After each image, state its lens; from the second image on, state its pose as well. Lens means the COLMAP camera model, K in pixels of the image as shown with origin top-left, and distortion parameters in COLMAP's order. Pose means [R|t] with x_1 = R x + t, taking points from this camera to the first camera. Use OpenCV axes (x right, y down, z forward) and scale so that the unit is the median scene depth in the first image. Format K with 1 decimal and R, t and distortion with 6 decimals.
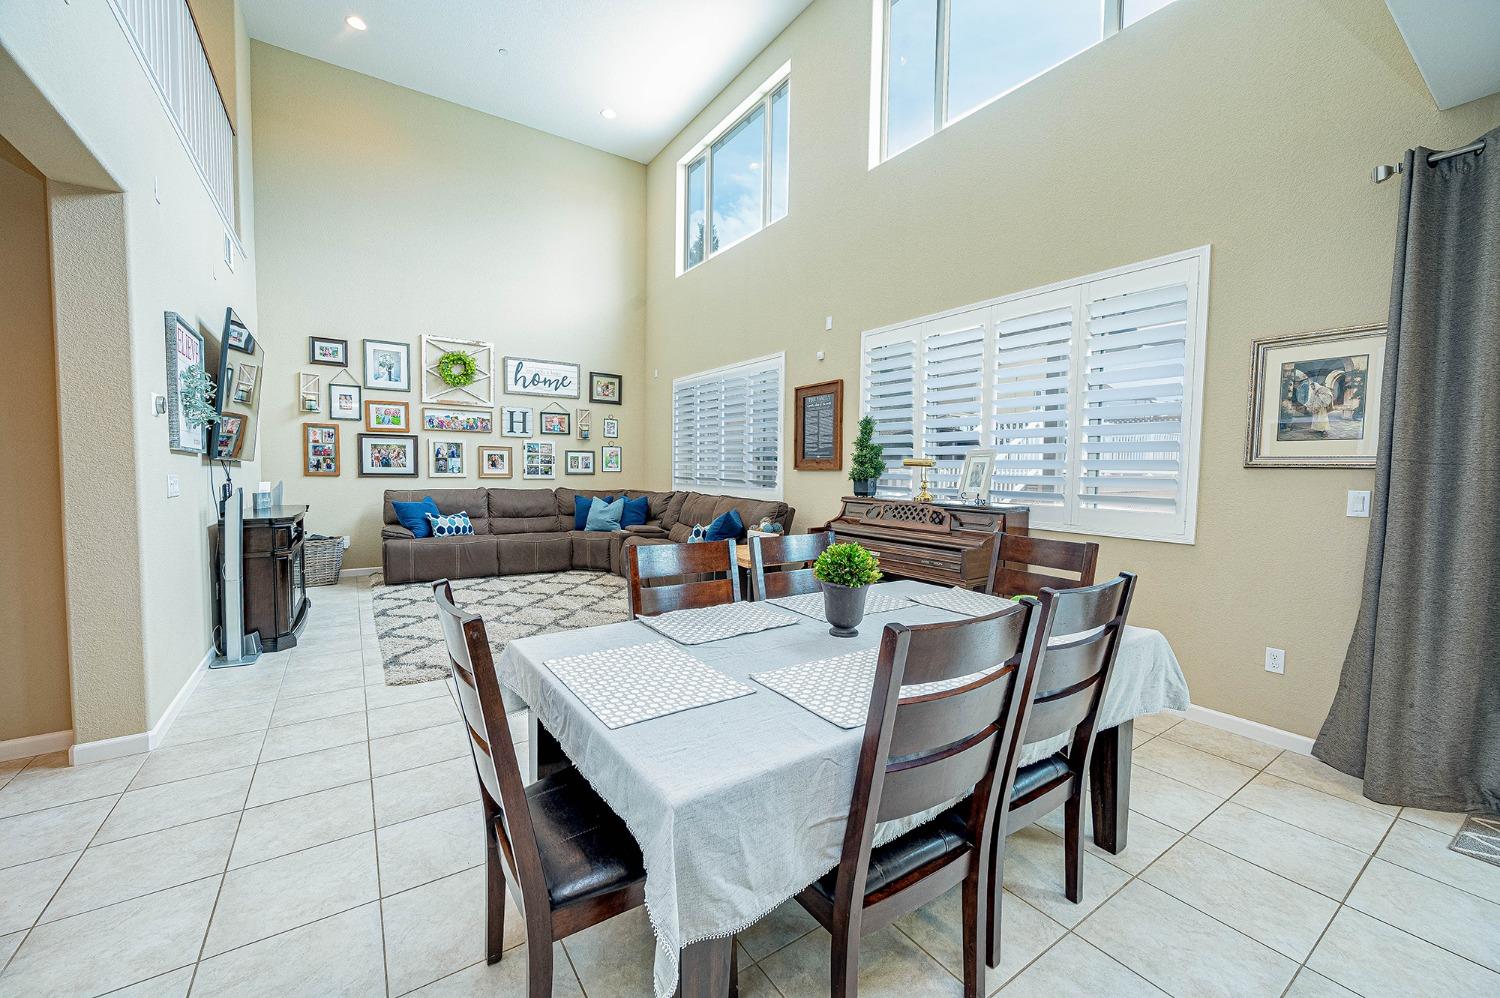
lens RADIAL K [[588.1, 0, 749.7], [0, 588.1, 498.0], [0, 0, 1]] dist [-0.000852, -0.000193]
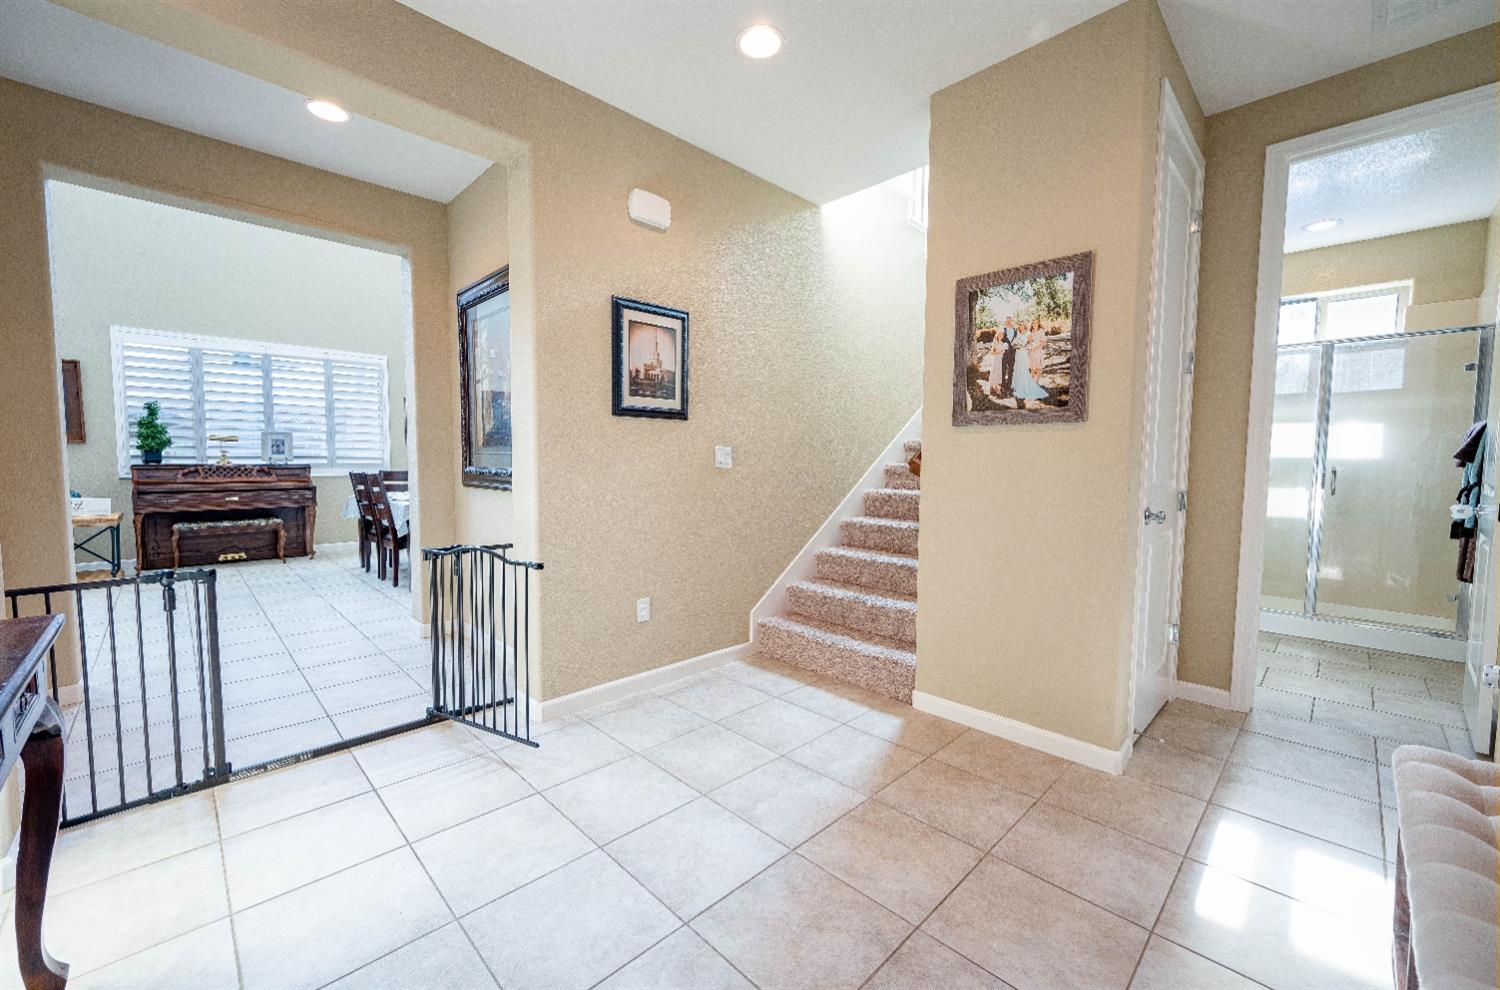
lens RADIAL K [[588.1, 0, 736.0], [0, 588.1, 498.1], [0, 0, 1]] dist [-0.000852, -0.000193]
pose [[-0.170588, -0.074970, 0.982486, -0.938680], [0.044375, 0.995505, 0.083668, 0.015183], [-0.984343, 0.057870, -0.166494, -0.012844]]
